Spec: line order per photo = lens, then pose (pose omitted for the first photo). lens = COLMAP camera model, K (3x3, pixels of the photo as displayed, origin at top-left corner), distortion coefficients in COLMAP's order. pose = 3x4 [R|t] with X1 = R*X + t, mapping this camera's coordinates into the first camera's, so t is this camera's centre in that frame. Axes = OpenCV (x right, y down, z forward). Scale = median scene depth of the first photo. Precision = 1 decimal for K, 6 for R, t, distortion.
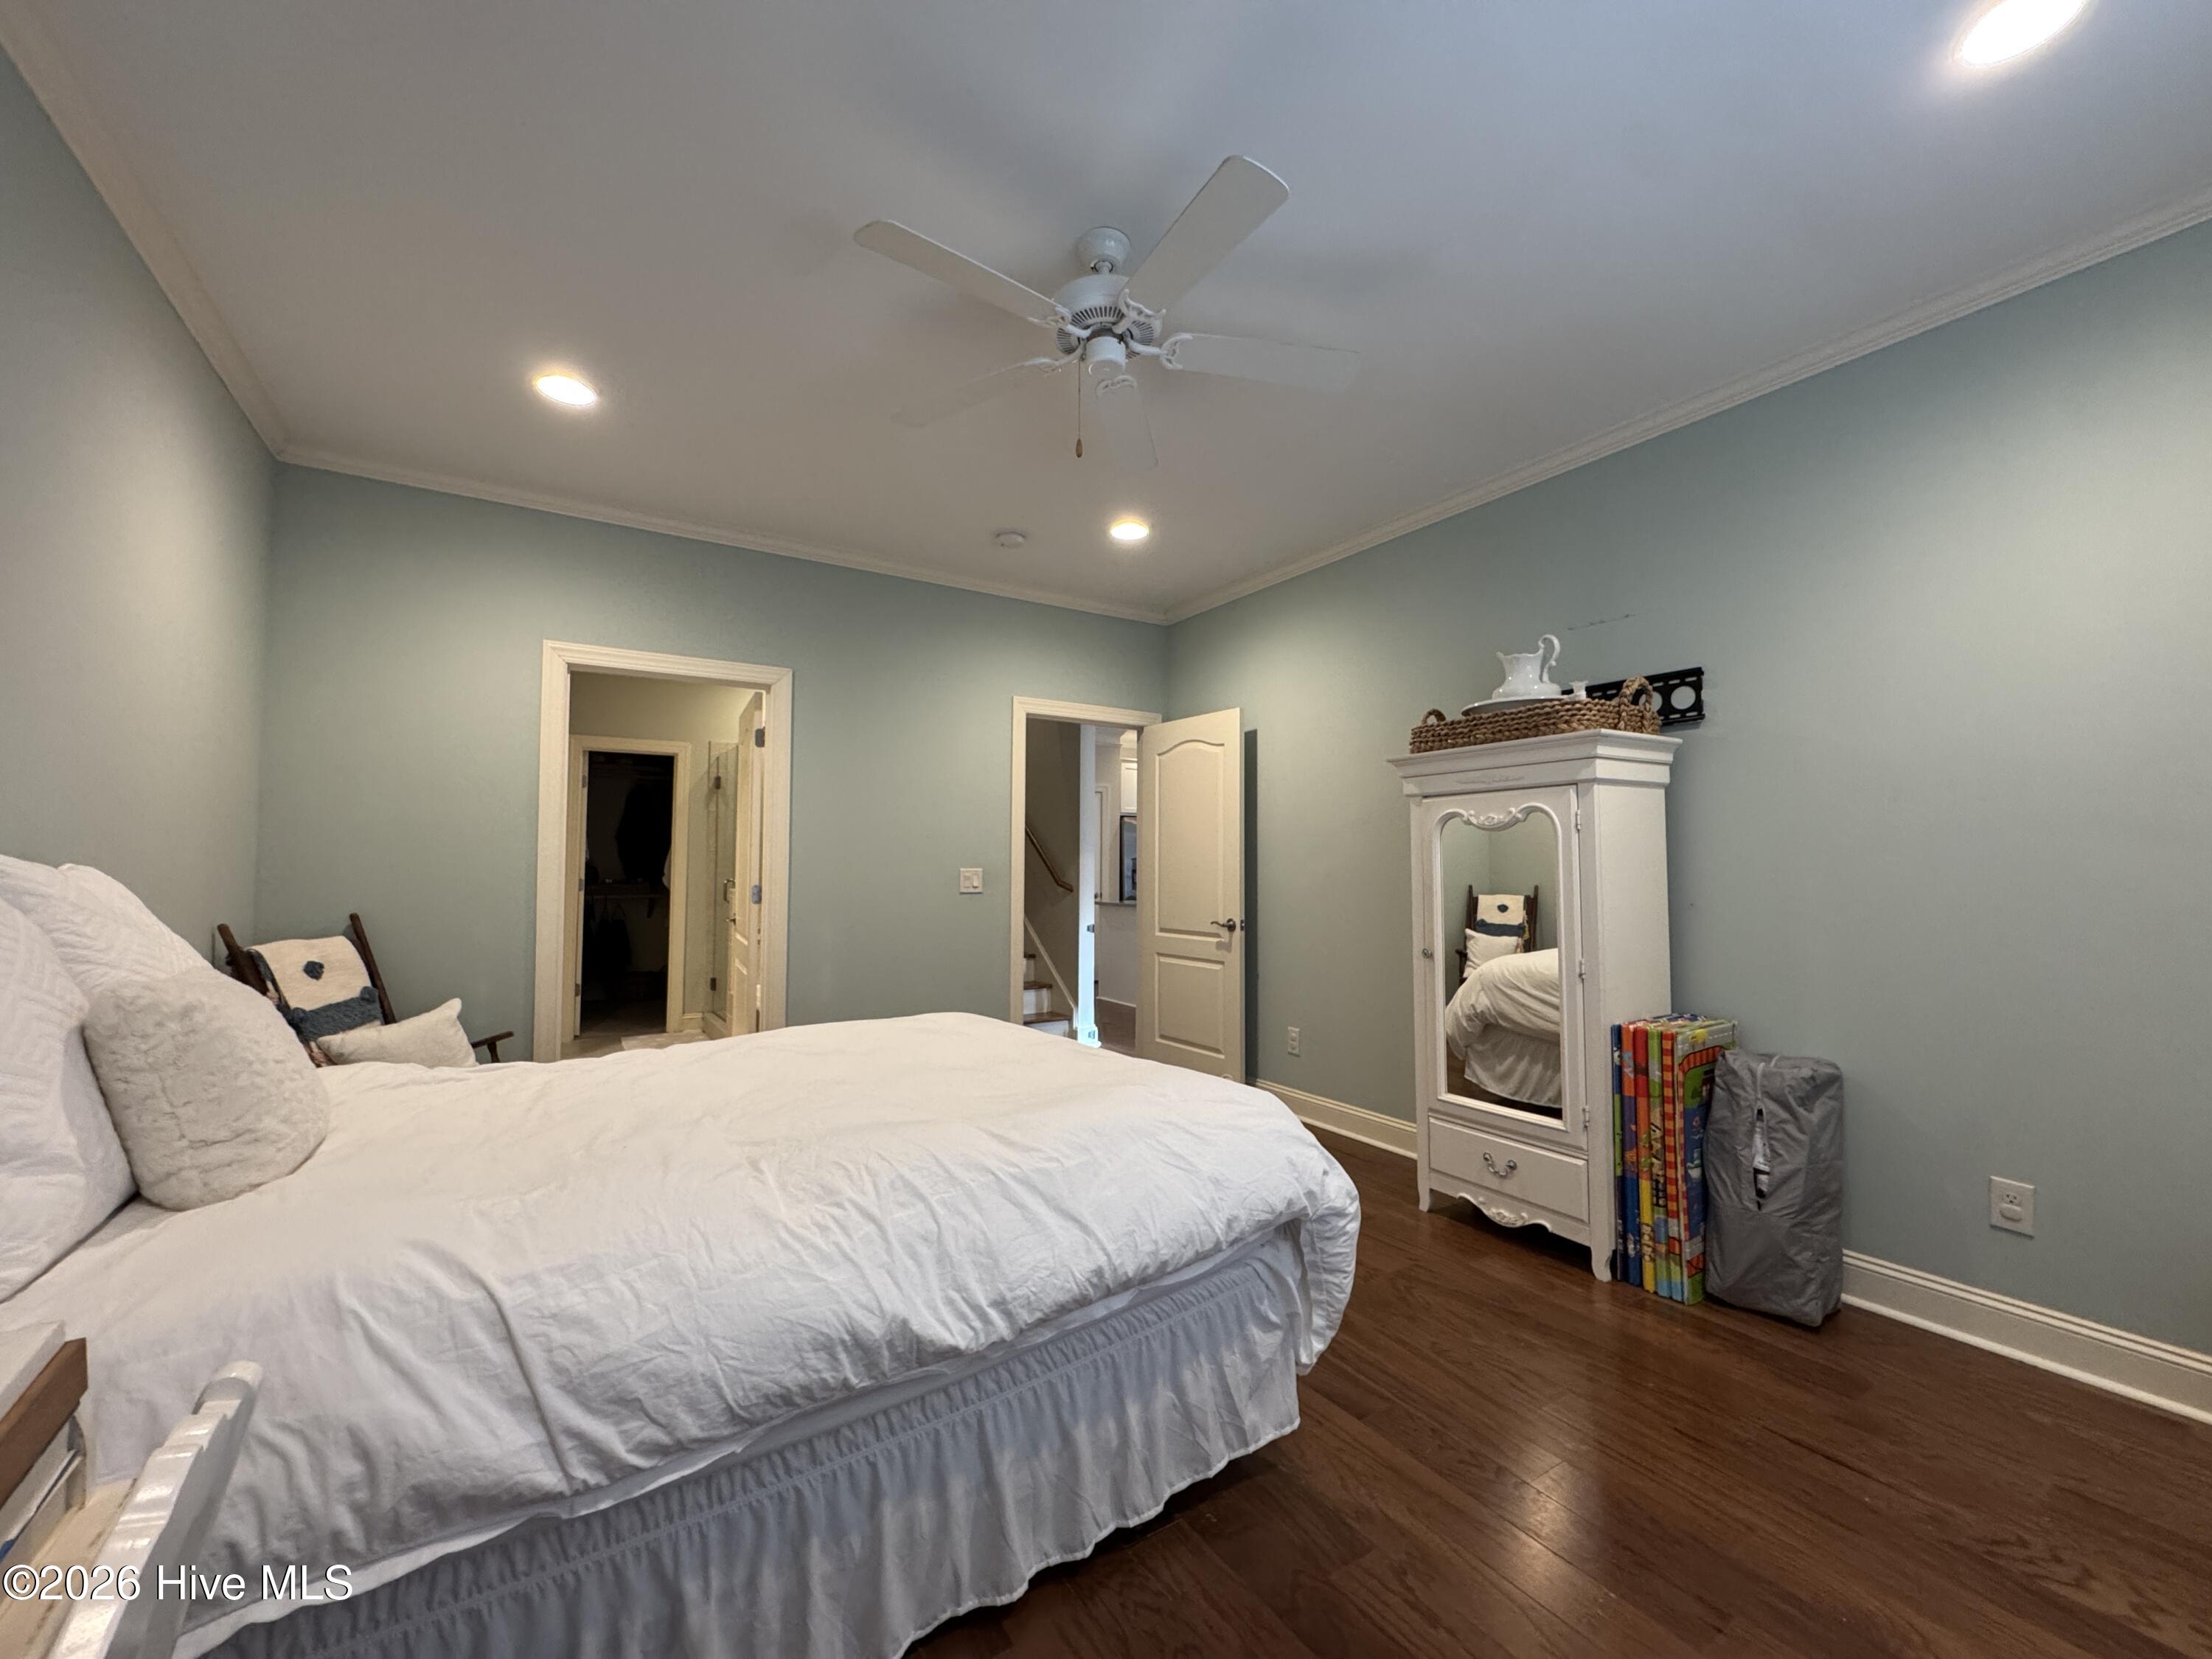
lens RADIAL K [[880.3, 0, 1104.5], [0, 880.3, 825.5], [0, 0, 1]] dist [-0.002216, -0.000013]
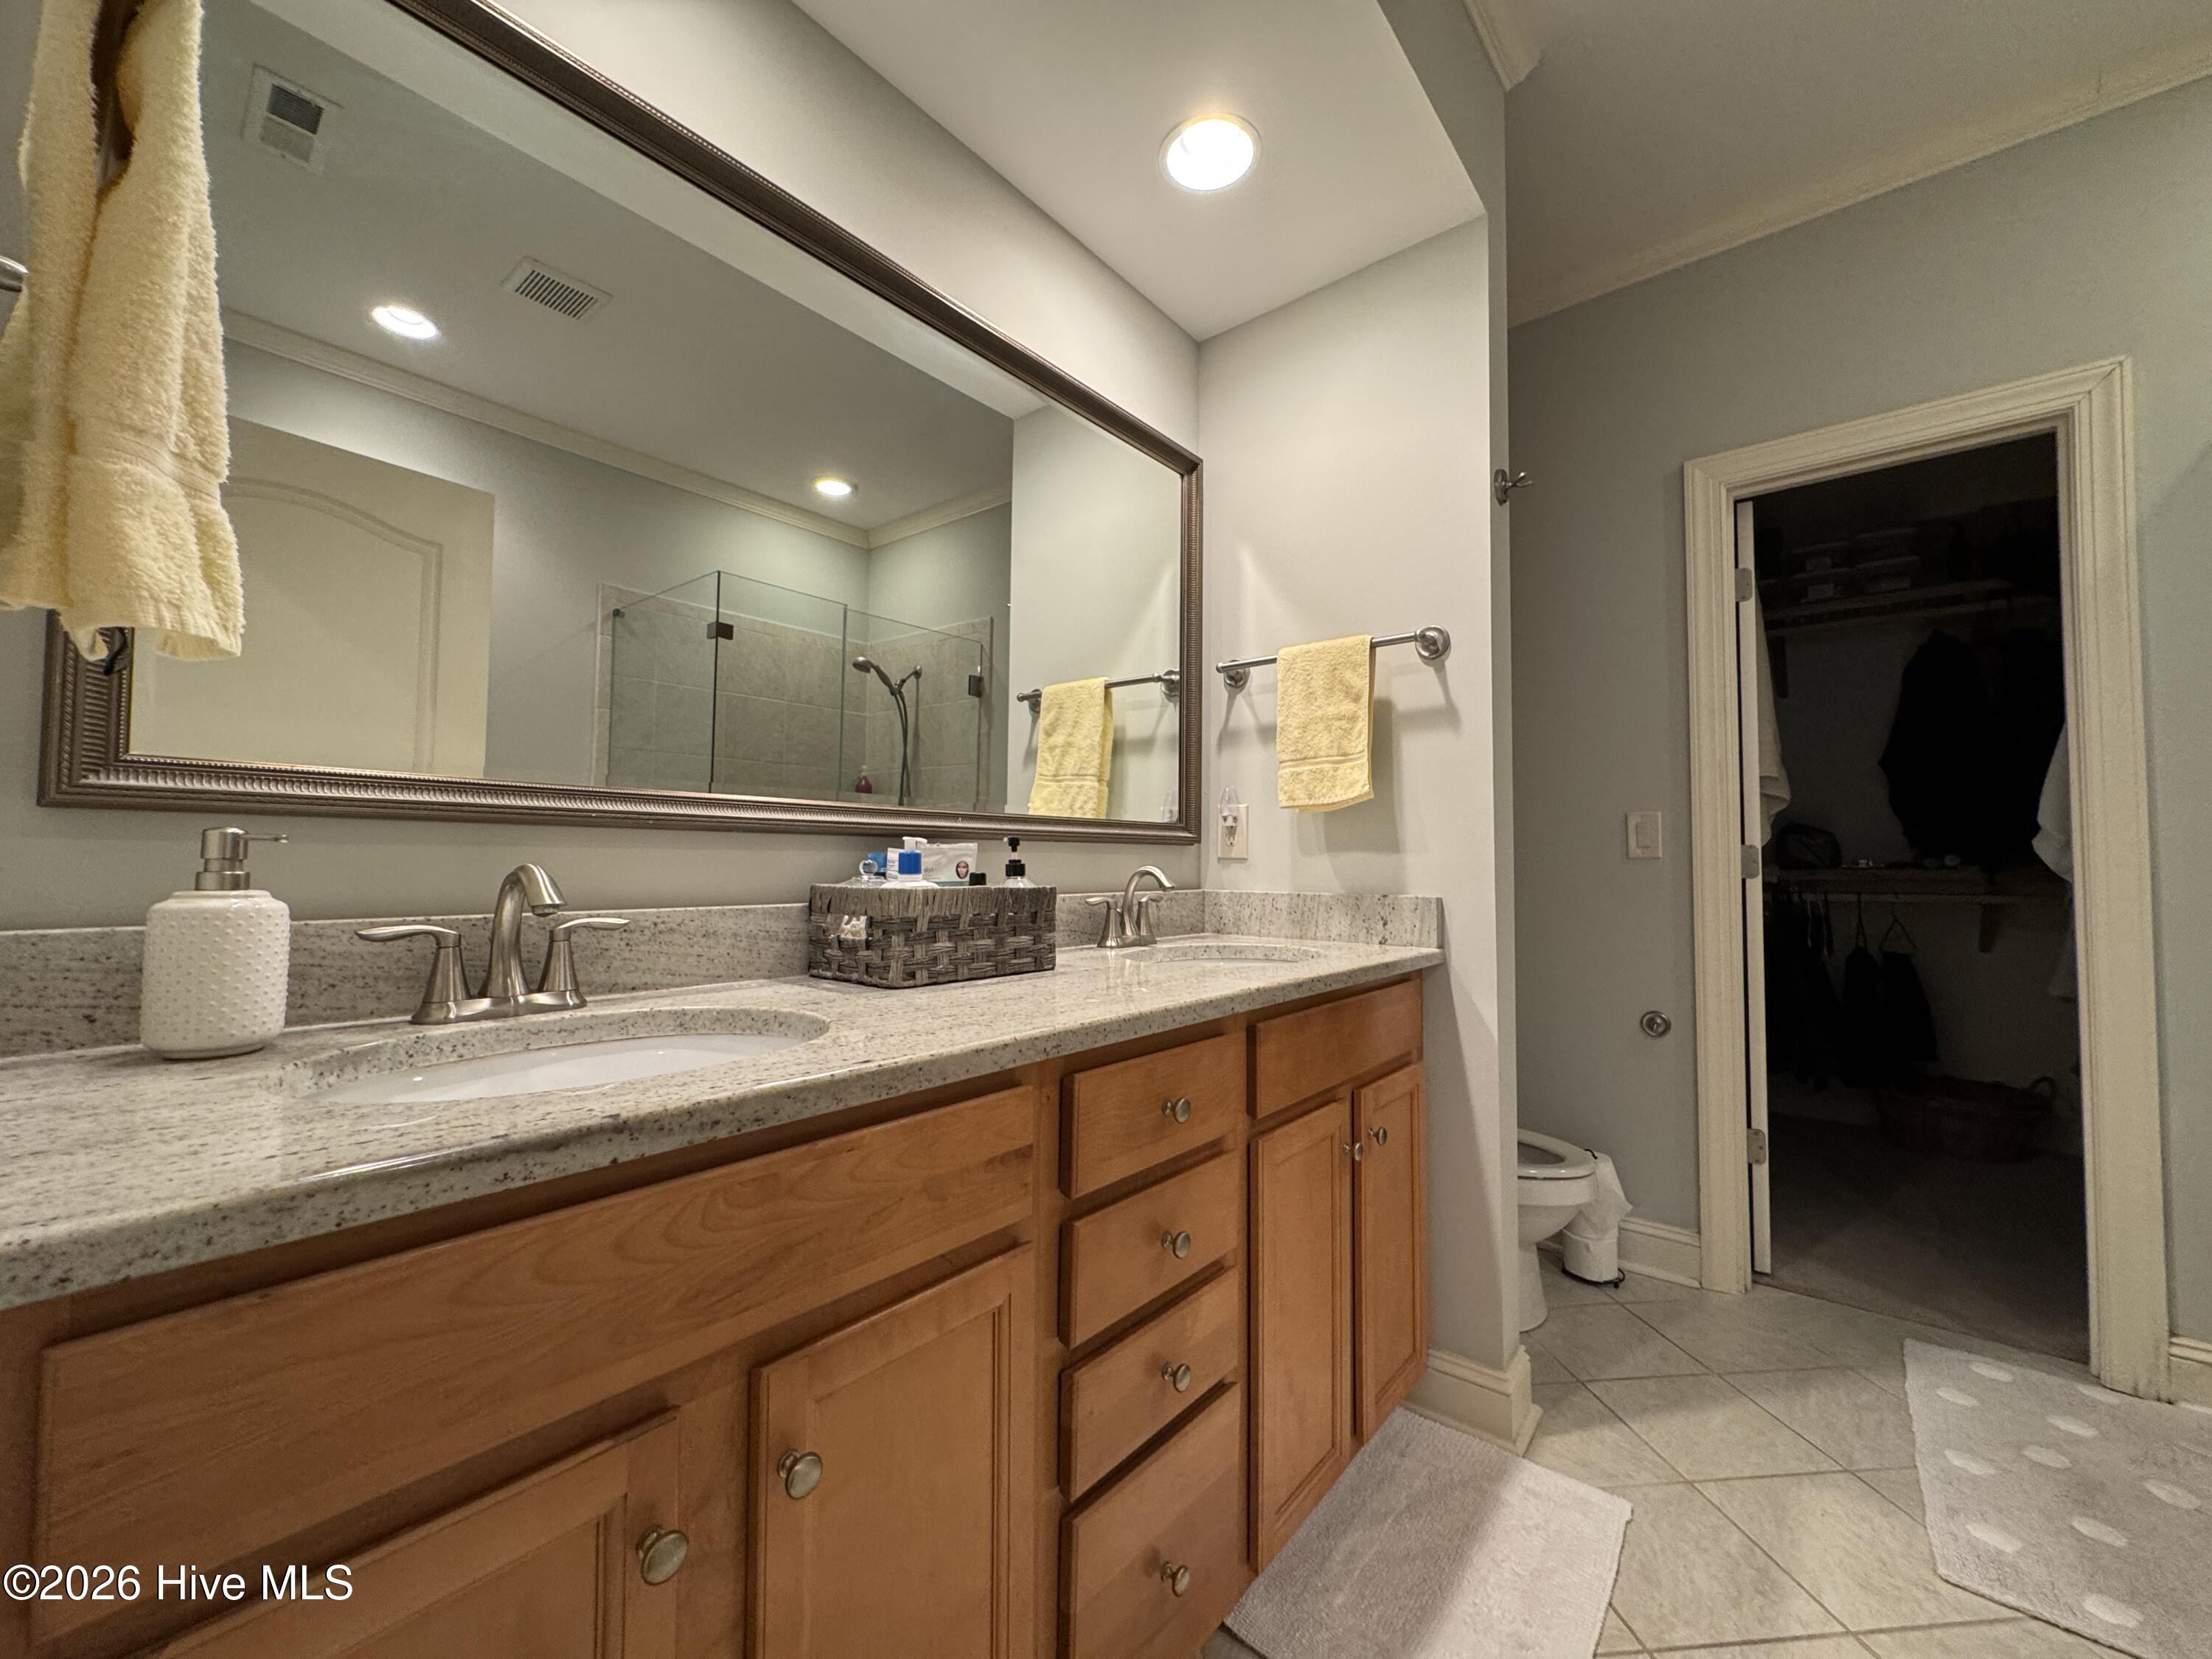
lens RADIAL K [[880.3, 0, 1101.5], [0, 880.3, 829.3], [0, 0, 1]] dist [-0.002216, -0.000013]
pose [[0.297250, -0.038138, -0.954038, -0.303431], [0.039750, 0.998830, -0.027544, 0.050340], [0.953972, -0.029735, 0.298419, 0.593423]]
